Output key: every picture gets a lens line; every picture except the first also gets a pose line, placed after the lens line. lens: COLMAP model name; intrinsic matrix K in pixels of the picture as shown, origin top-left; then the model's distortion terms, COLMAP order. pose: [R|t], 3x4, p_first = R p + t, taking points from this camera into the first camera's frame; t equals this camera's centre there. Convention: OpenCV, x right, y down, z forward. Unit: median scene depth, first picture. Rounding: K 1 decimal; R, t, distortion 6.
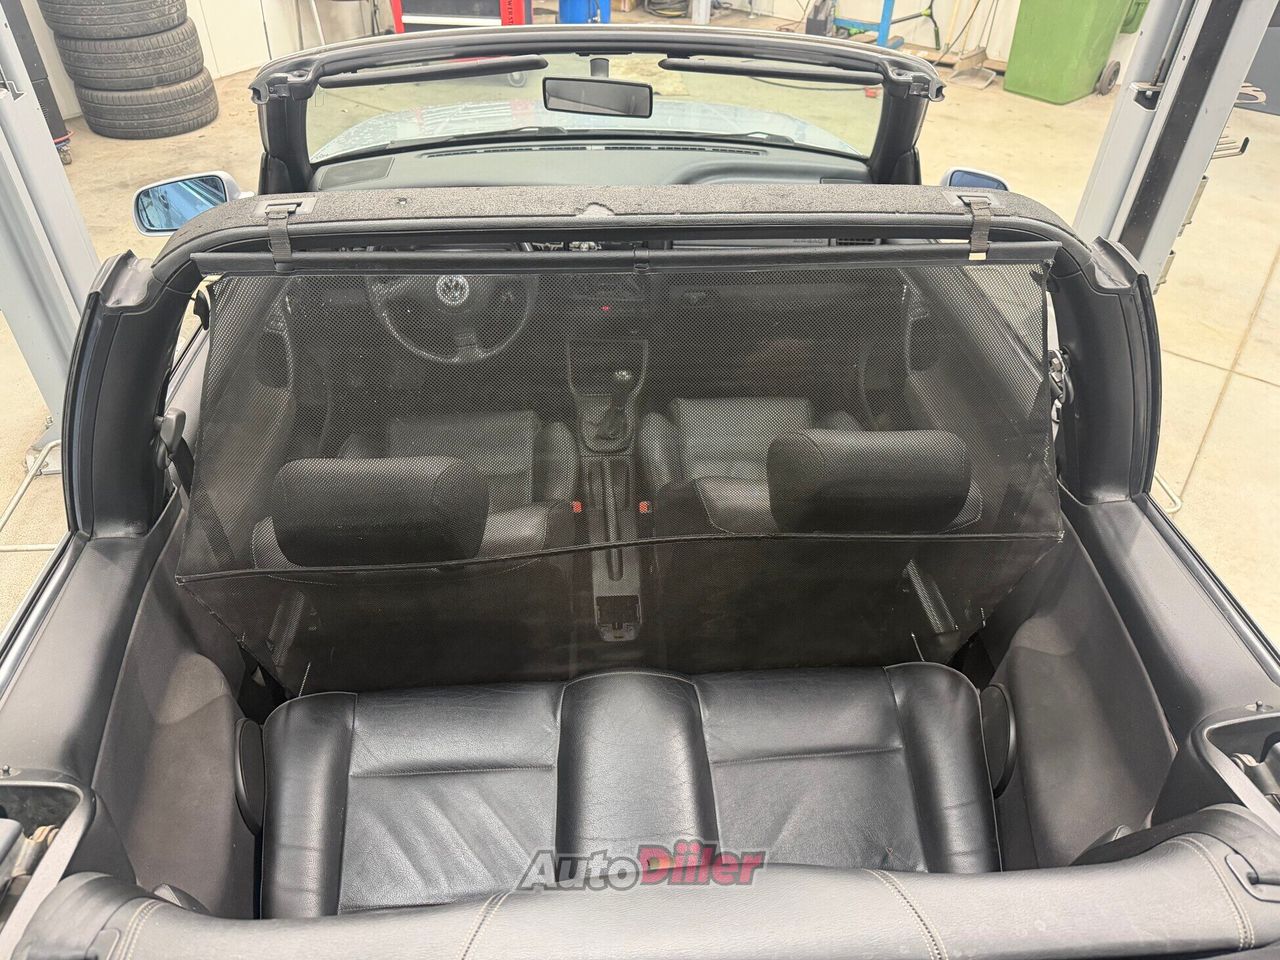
lens RADIAL K [[881.6, 0, 639.4], [0, 881.6, 501.6], [0, 0, 1]] dist [0.092324, -0.139153]
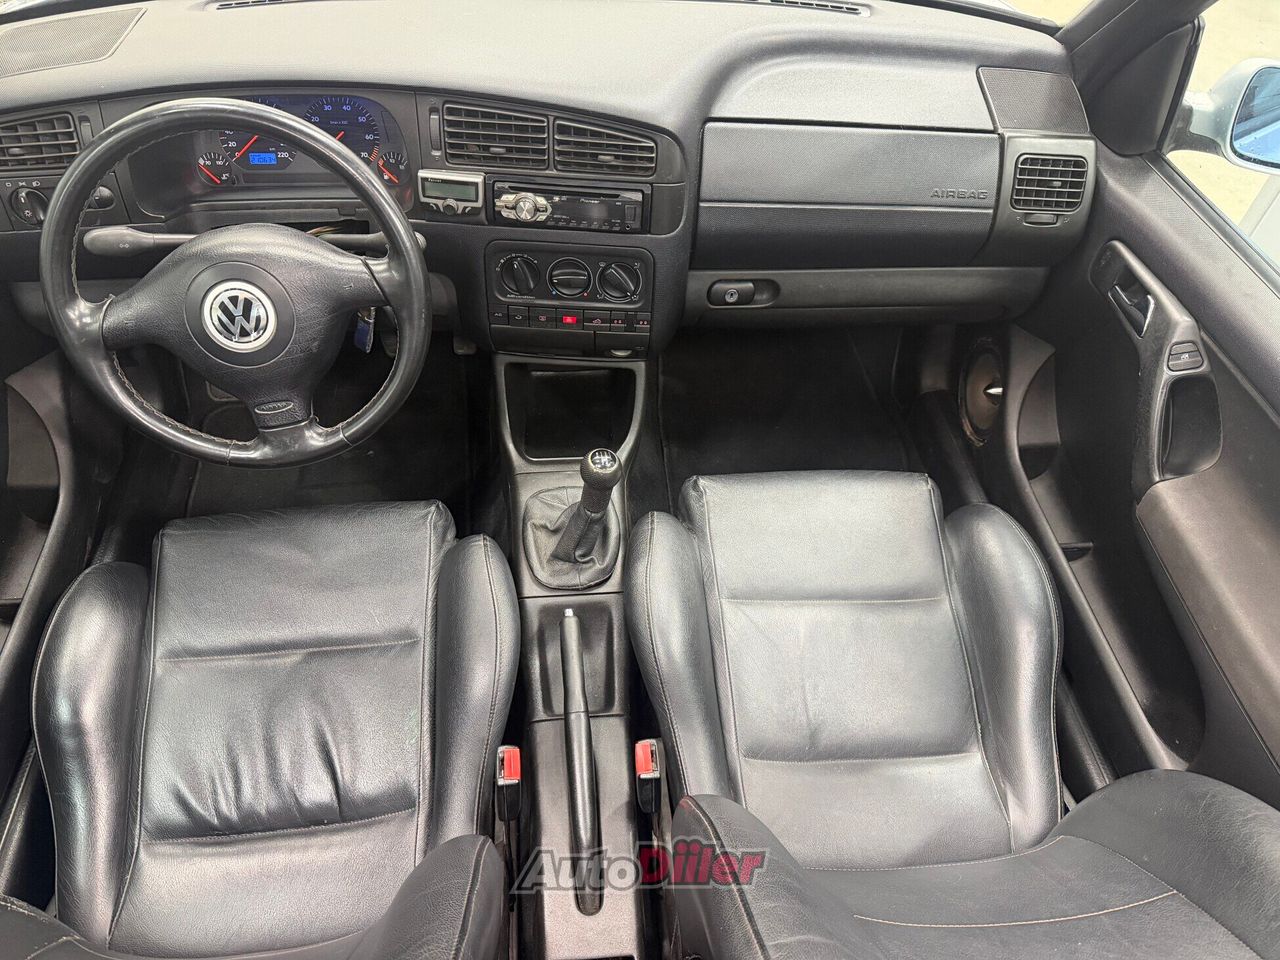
lens RADIAL K [[881.6, 0, 639.4], [0, 881.6, 501.6], [0, 0, 1]] dist [0.092324, -0.139153]
pose [[0.999203, 0.003855, 0.039723, -0.017102], [-0.010467, 0.985794, 0.167631, -0.204356], [-0.038512, -0.167914, 0.985049, 0.467011]]
